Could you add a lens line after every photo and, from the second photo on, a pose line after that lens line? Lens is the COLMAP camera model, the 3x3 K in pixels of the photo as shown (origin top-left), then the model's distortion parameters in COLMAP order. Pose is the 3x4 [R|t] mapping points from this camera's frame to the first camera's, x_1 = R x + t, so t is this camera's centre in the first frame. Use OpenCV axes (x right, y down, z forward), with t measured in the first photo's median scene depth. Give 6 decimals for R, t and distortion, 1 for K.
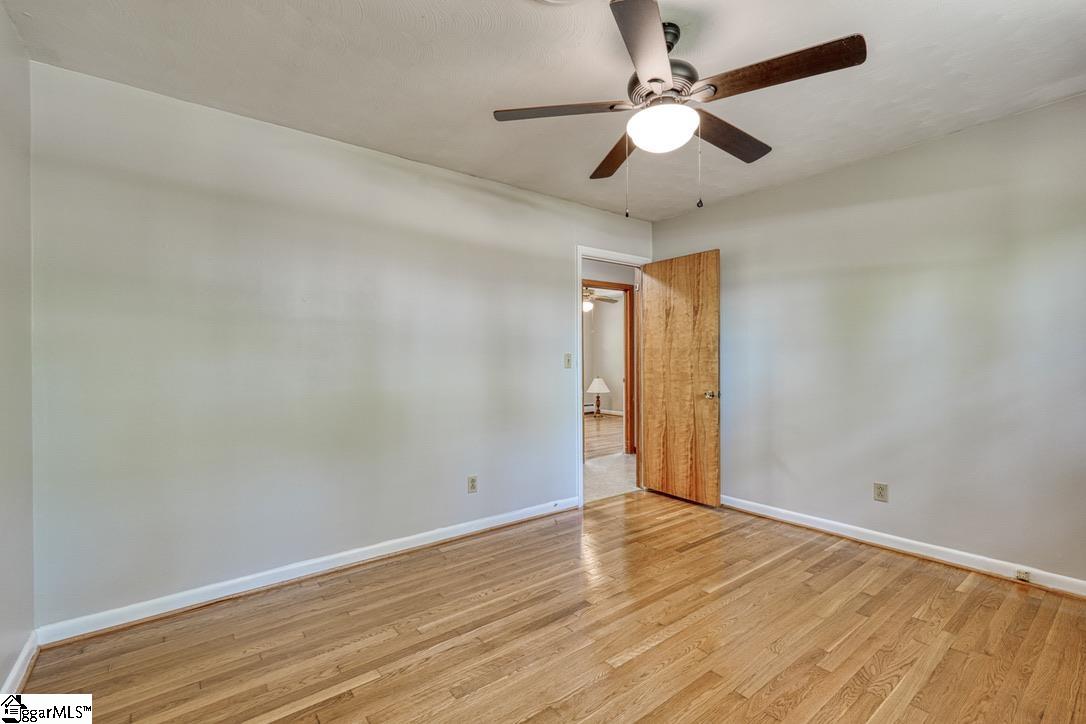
lens RADIAL K [[481.3, 0, 542.4], [0, 481.3, 362.0], [0, 0, 1]] dist [0.000695, 0.000503]
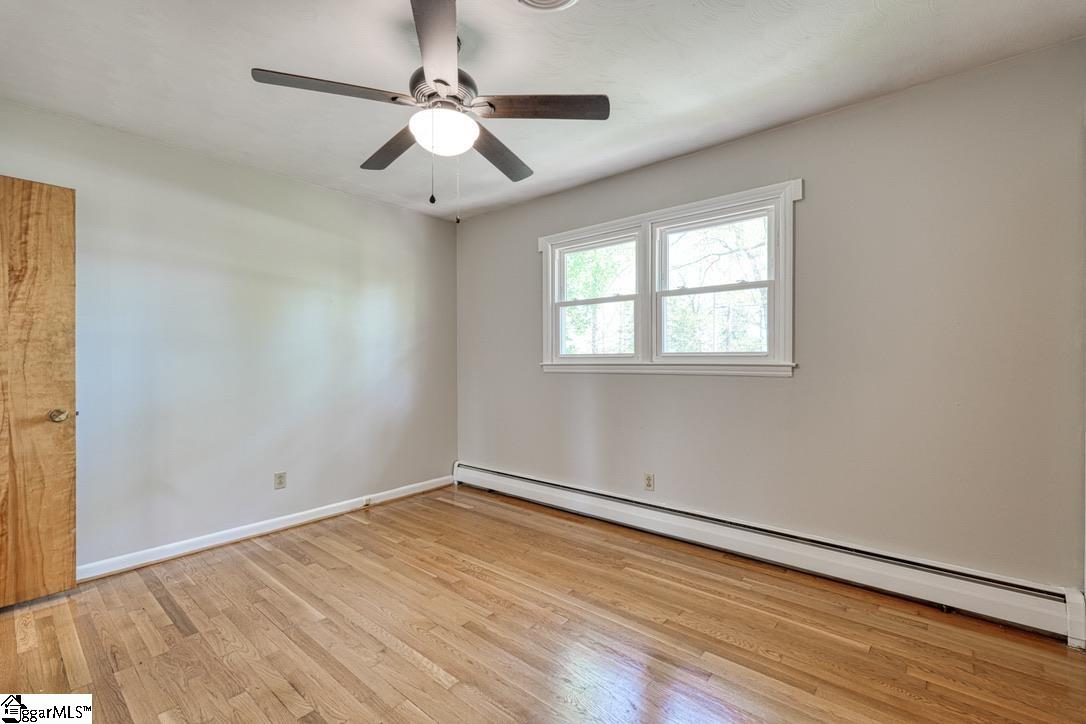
lens RADIAL K [[481.3, 0, 547.7], [0, 481.3, 359.2], [0, 0, 1]] dist [0.000695, 0.000503]
pose [[-0.220135, 0.008160, 0.975435, -0.503693], [0.011858, 0.999914, -0.005689, 0.007393], [-0.975397, 0.010314, -0.220213, 0.639388]]
